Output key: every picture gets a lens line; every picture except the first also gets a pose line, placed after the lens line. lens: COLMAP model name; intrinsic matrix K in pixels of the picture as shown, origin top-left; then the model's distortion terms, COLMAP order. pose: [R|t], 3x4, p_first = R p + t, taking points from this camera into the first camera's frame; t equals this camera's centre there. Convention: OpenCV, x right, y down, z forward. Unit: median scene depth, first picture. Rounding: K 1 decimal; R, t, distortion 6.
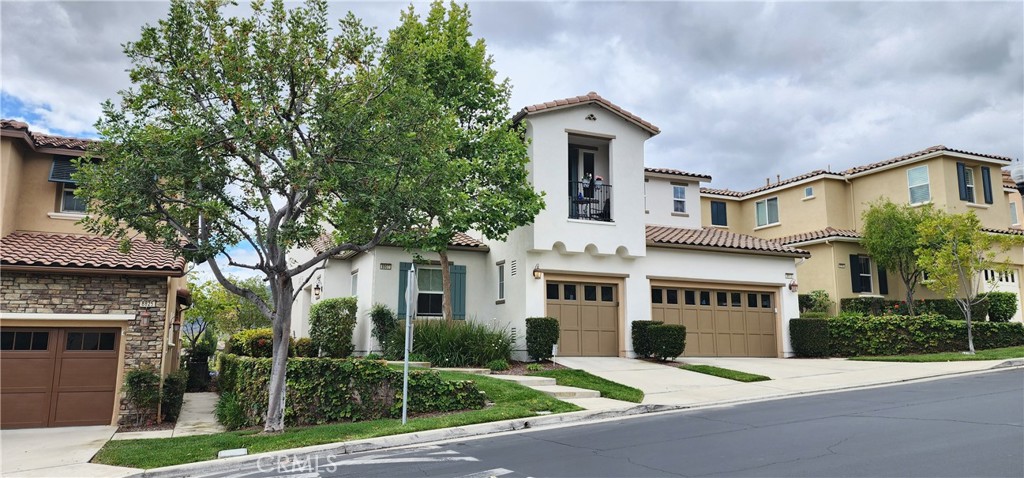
lens RADIAL K [[625.9, 0, 512.0], [0, 625.9, 239.0], [0, 0, 1]] dist [0.001311, -0.000232]
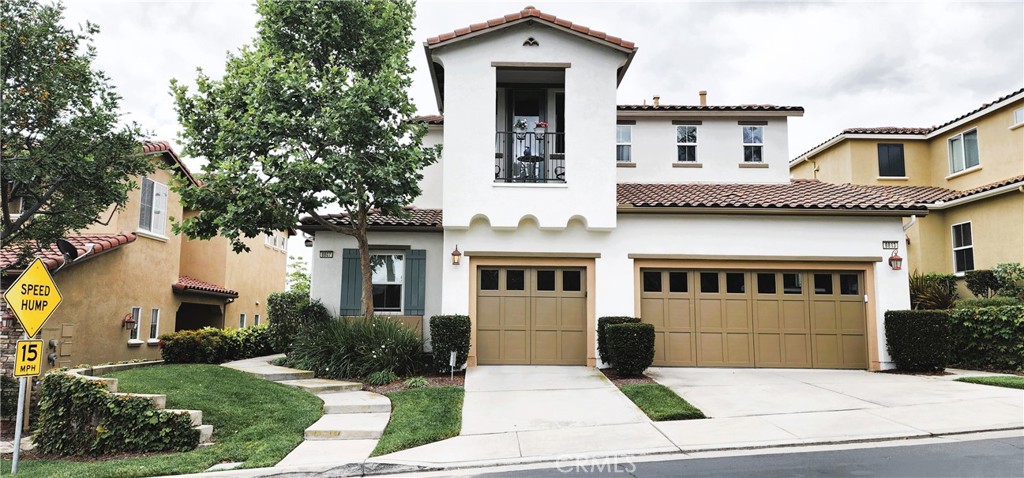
lens RADIAL K [[663.0, 0, 512.0], [0, 663.0, 239.0], [0, 0, 1]] dist [0.017668, -0.000882]
pose [[0.940086, -0.044516, -0.338018, 0.339332], [0.055549, 0.998190, 0.023031, 0.016188], [0.336381, -0.040428, 0.940858, 0.236601]]
